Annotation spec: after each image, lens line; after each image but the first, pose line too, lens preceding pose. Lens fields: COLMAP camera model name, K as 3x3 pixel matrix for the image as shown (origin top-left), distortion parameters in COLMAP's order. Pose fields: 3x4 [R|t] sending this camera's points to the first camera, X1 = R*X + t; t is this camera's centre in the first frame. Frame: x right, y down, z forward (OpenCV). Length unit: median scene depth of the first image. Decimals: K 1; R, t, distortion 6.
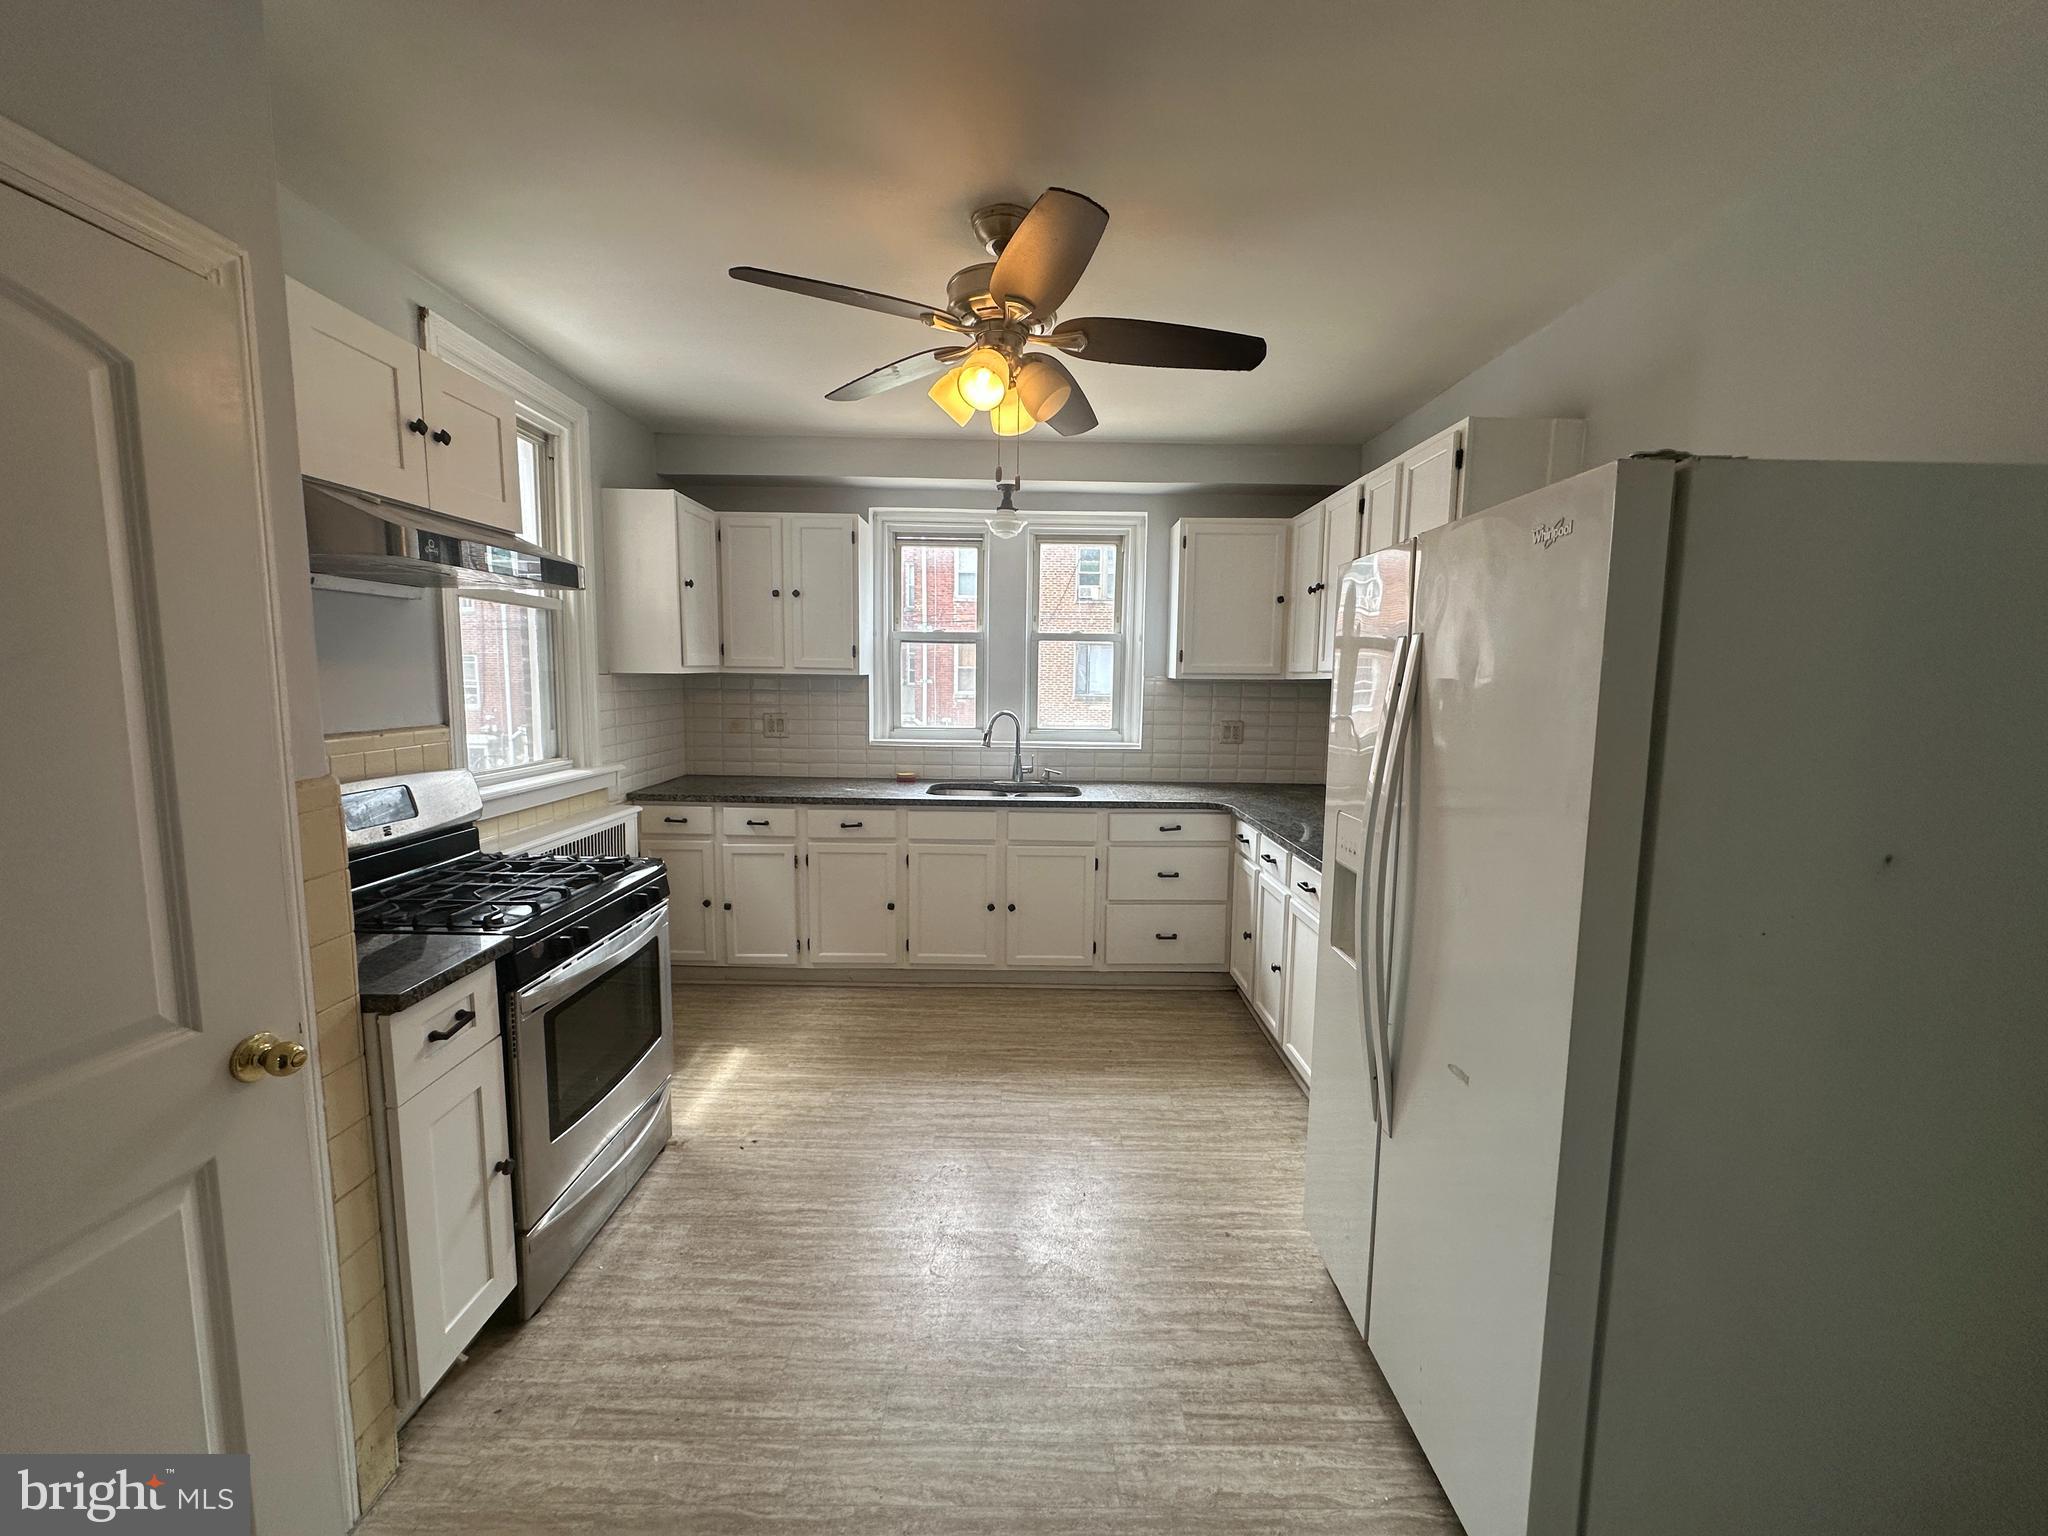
lens RADIAL K [[823.2, 0, 1025.1], [0, 823.2, 769.4], [0, 0, 1]] dist [0.001509, 0.000304]
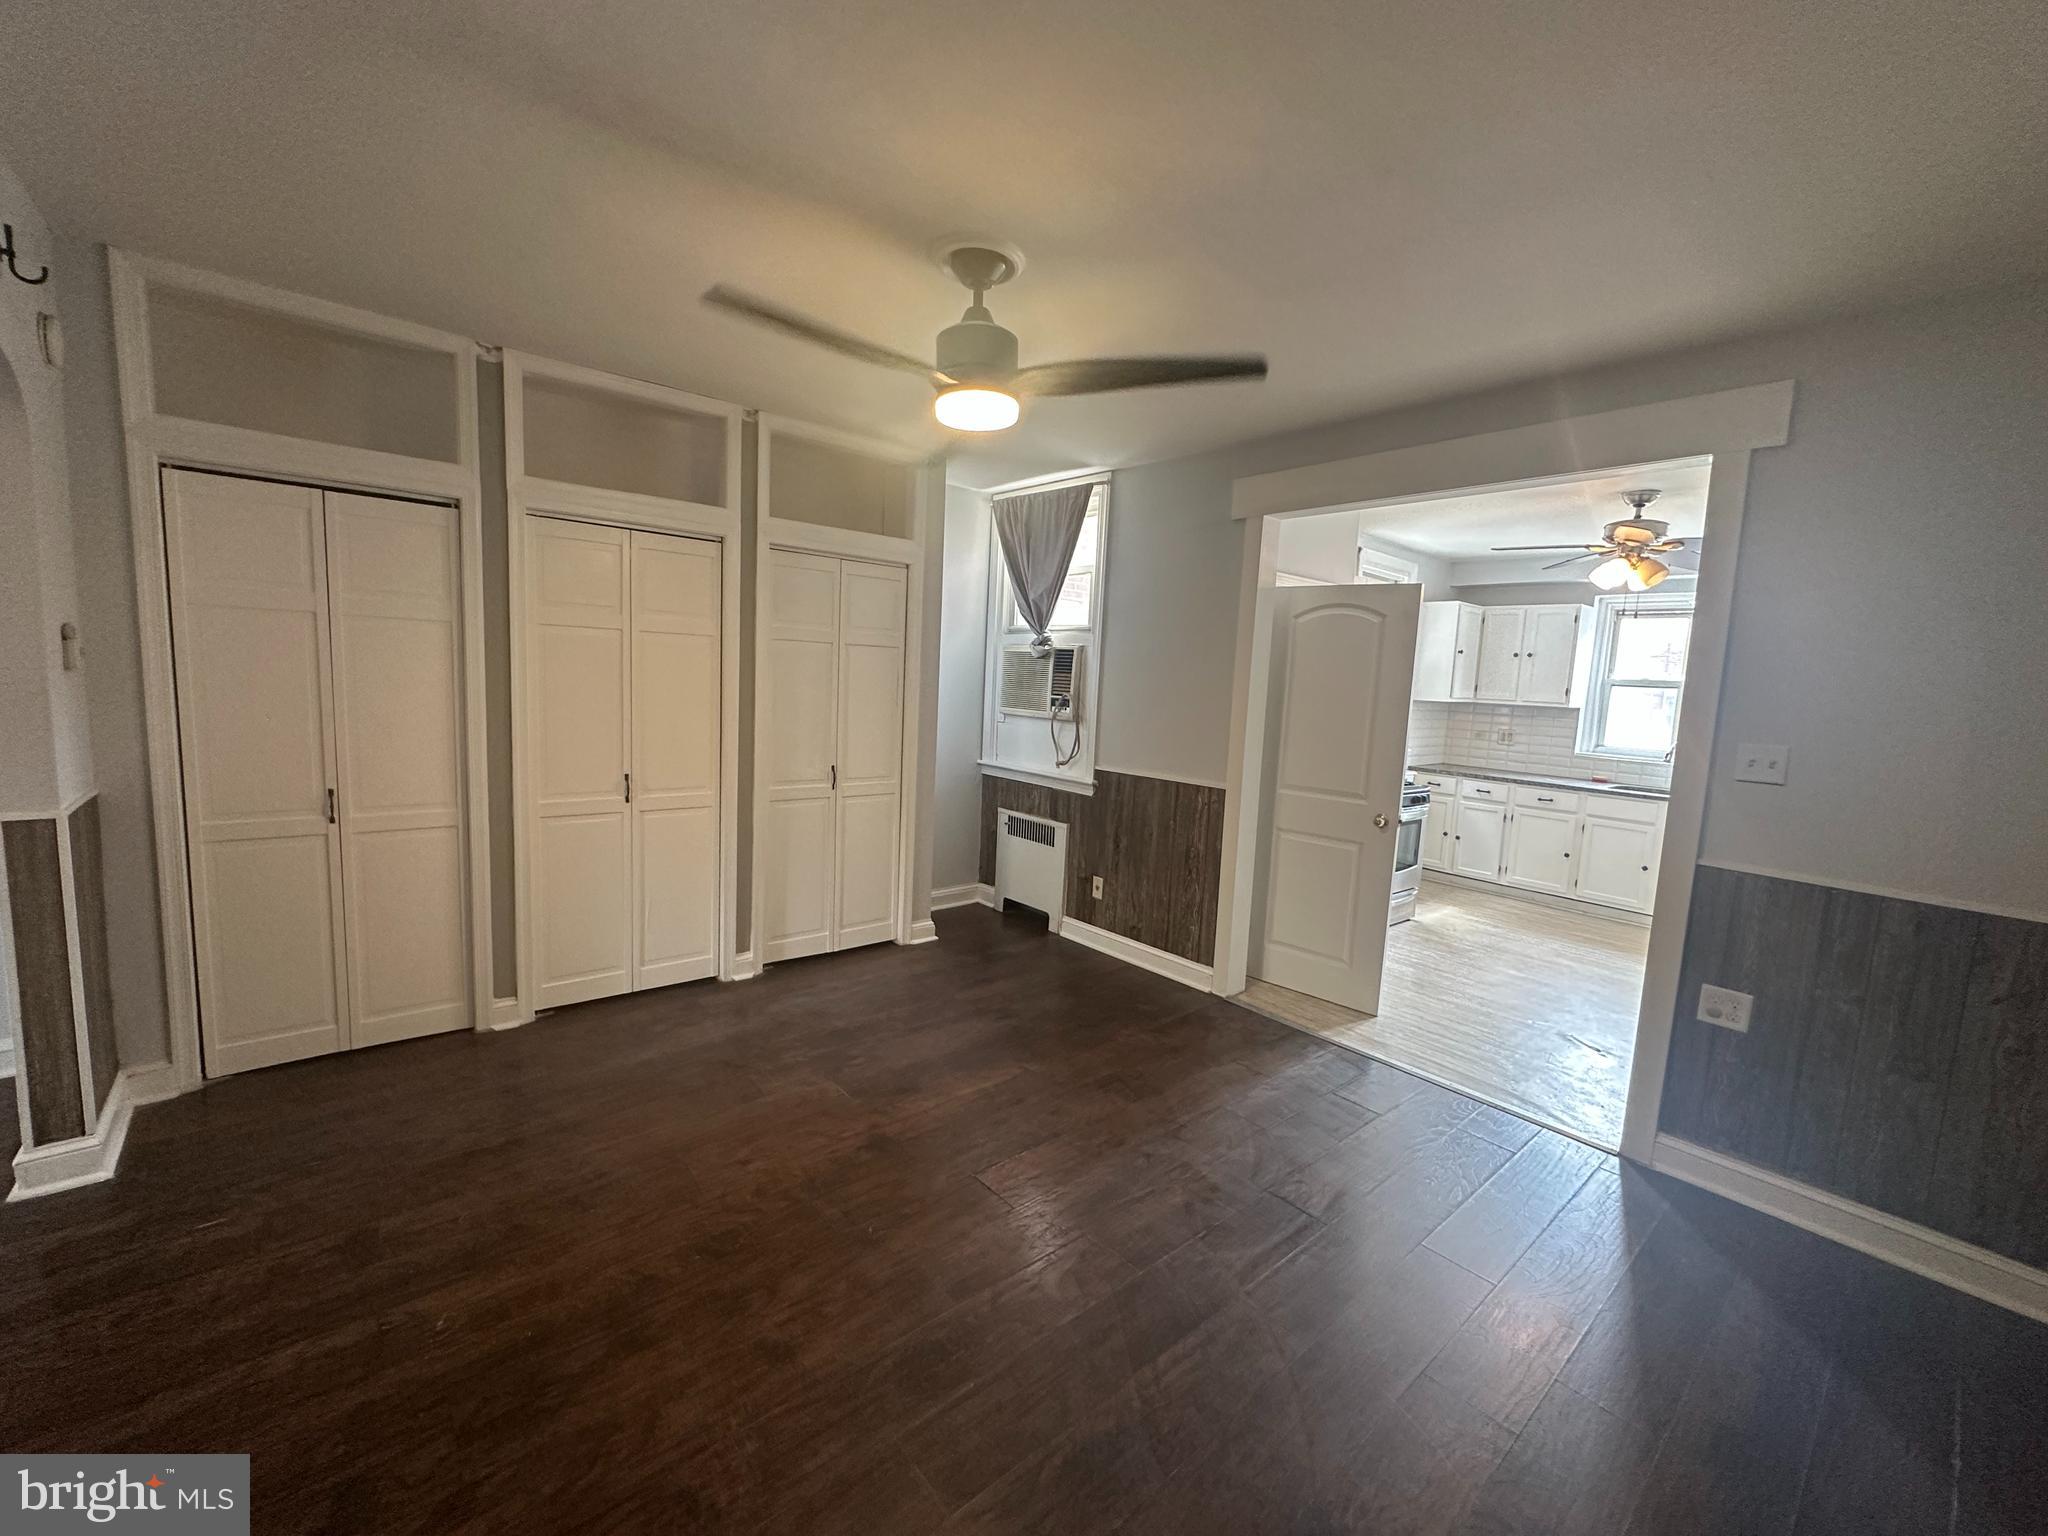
lens RADIAL K [[823.2, 0, 1024.2], [0, 823.2, 770.4], [0, 0, 1]] dist [0.001509, 0.000304]
pose [[0.651176, 0.102239, -0.752009, 0.303228], [-0.121722, 0.992126, 0.029483, 0.080249], [0.749102, 0.072337, 0.658494, -0.761612]]
